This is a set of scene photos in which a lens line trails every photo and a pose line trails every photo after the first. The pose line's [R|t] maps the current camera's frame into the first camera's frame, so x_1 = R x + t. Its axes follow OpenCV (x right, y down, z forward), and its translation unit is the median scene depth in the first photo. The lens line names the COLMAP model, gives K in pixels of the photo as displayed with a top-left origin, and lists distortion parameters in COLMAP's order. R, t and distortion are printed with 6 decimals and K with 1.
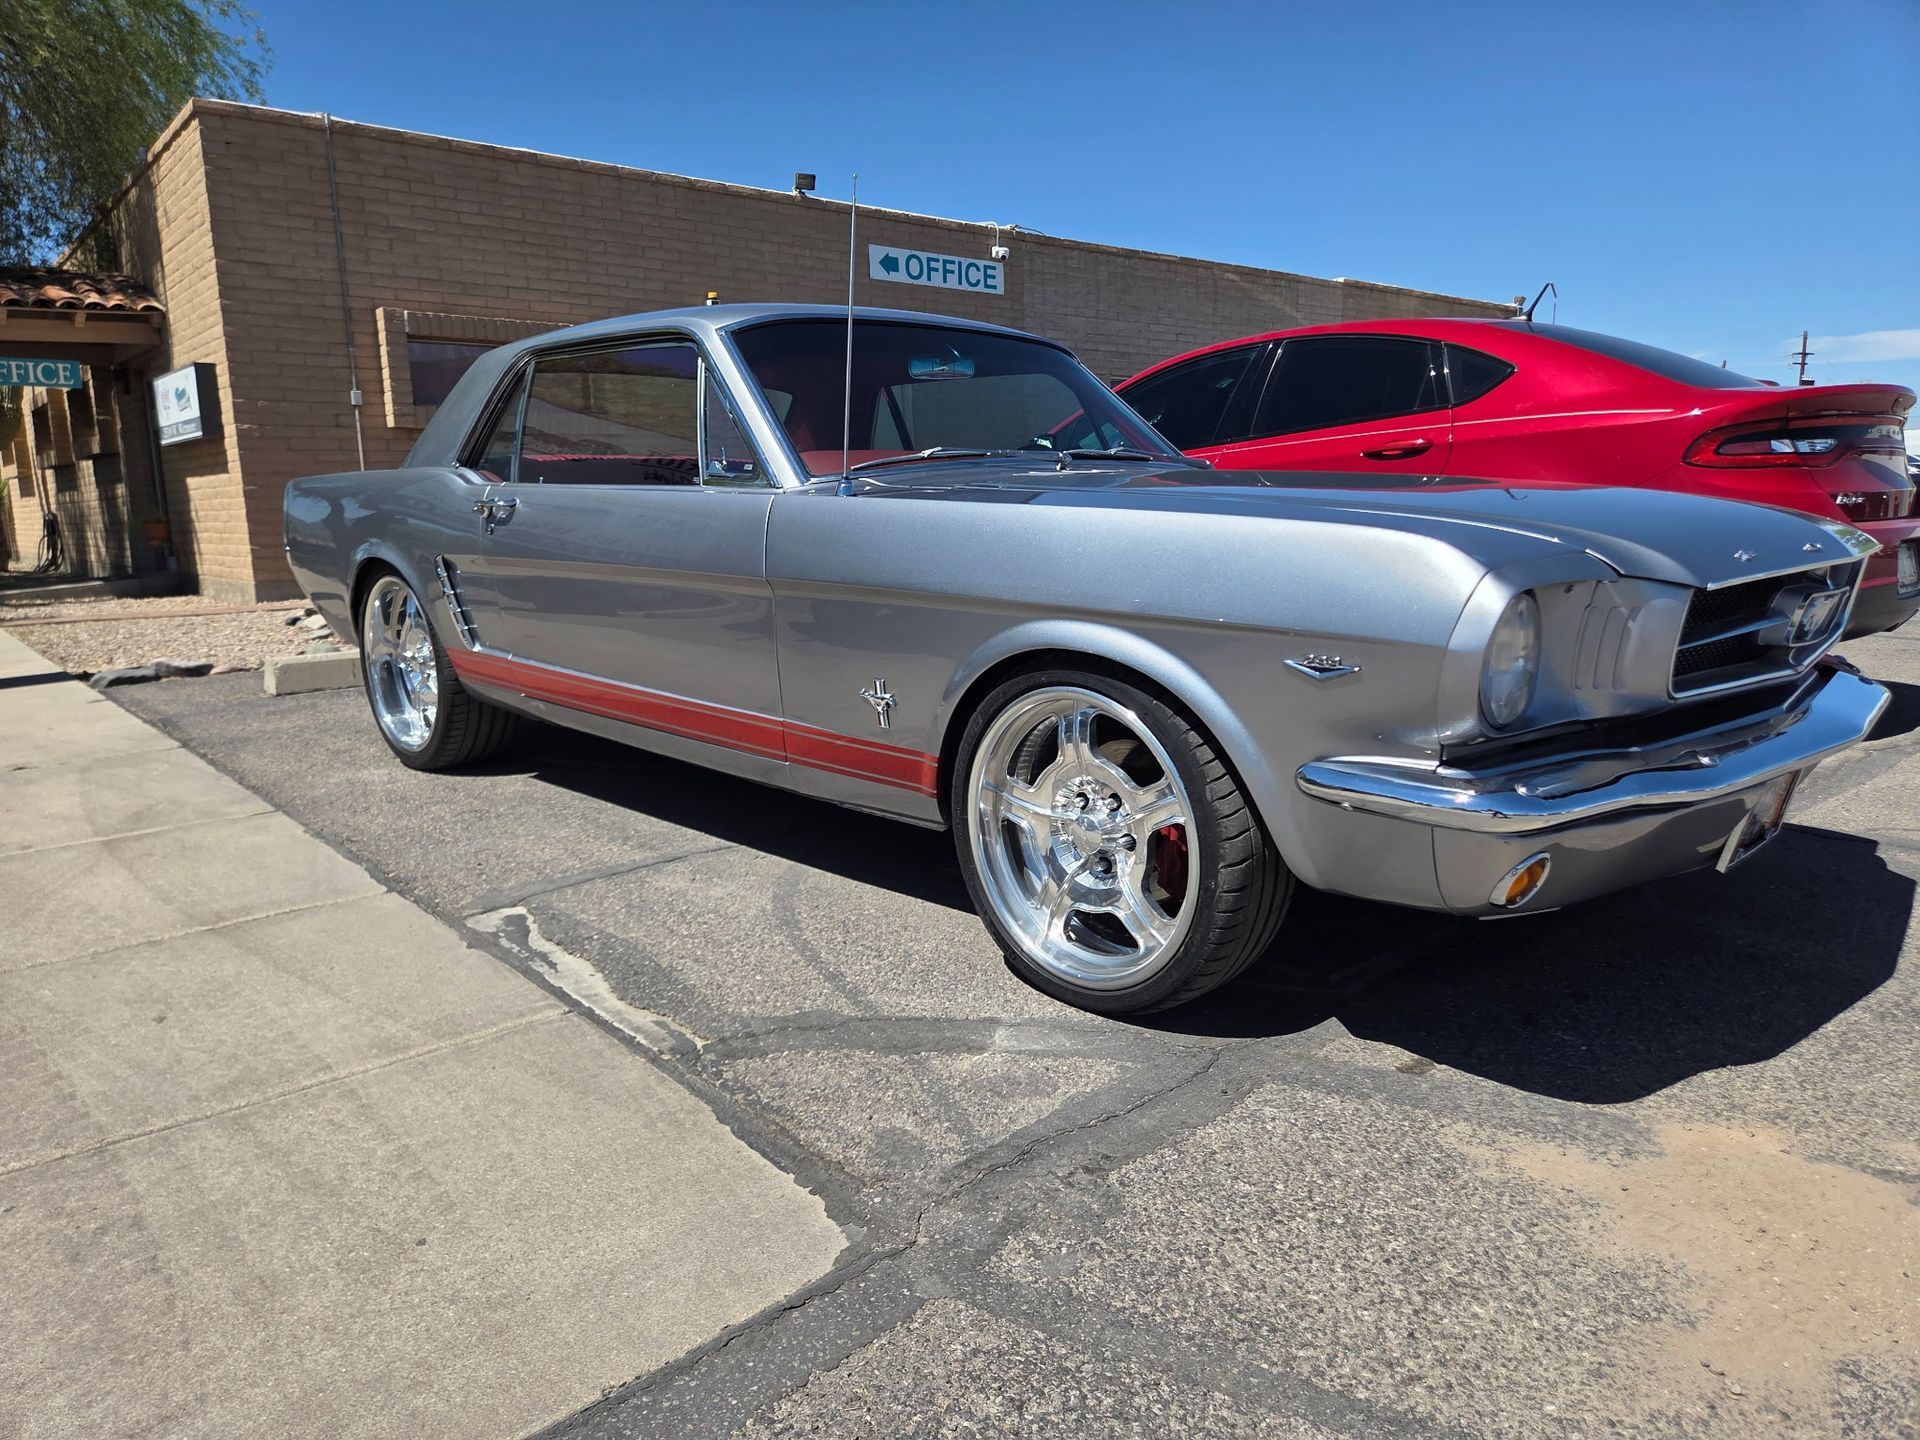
lens RADIAL K [[1266.5, 0, 974.4], [0, 1266.5, 693.9], [0, 0, 1]] dist [0.053482, -0.038918]
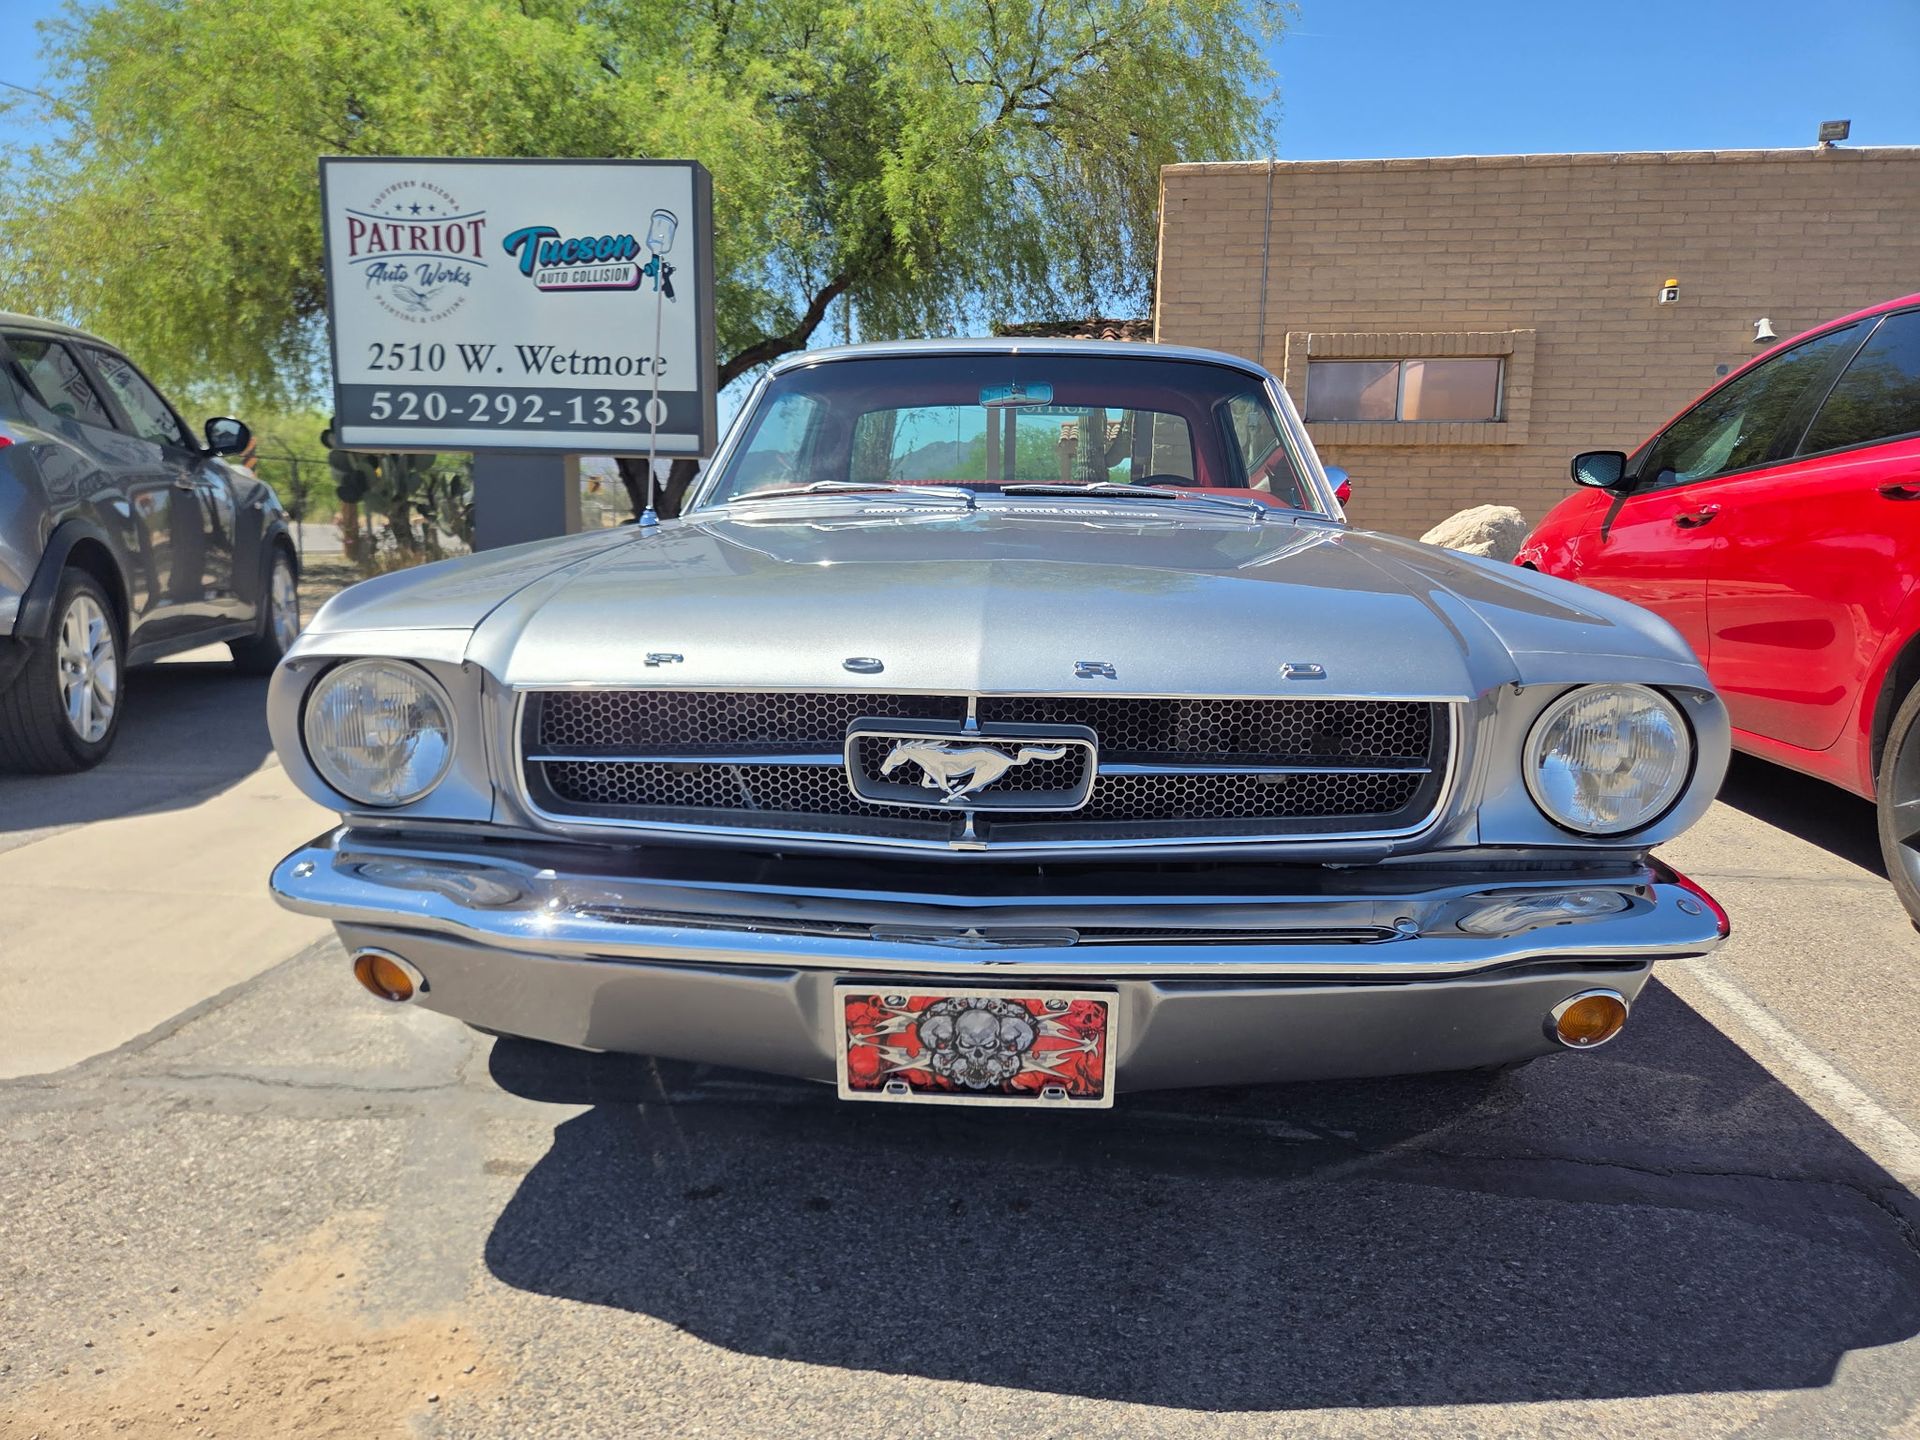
lens RADIAL K [[1266.5, 0, 987.0], [0, 1266.5, 706.3], [0, 0, 1]] dist [0.053482, -0.038918]
pose [[0.680774, 0.144044, -0.718191, 0.162624], [-0.140721, 0.987929, 0.064754, -0.020346], [0.718849, 0.056982, 0.692827, 0.078612]]
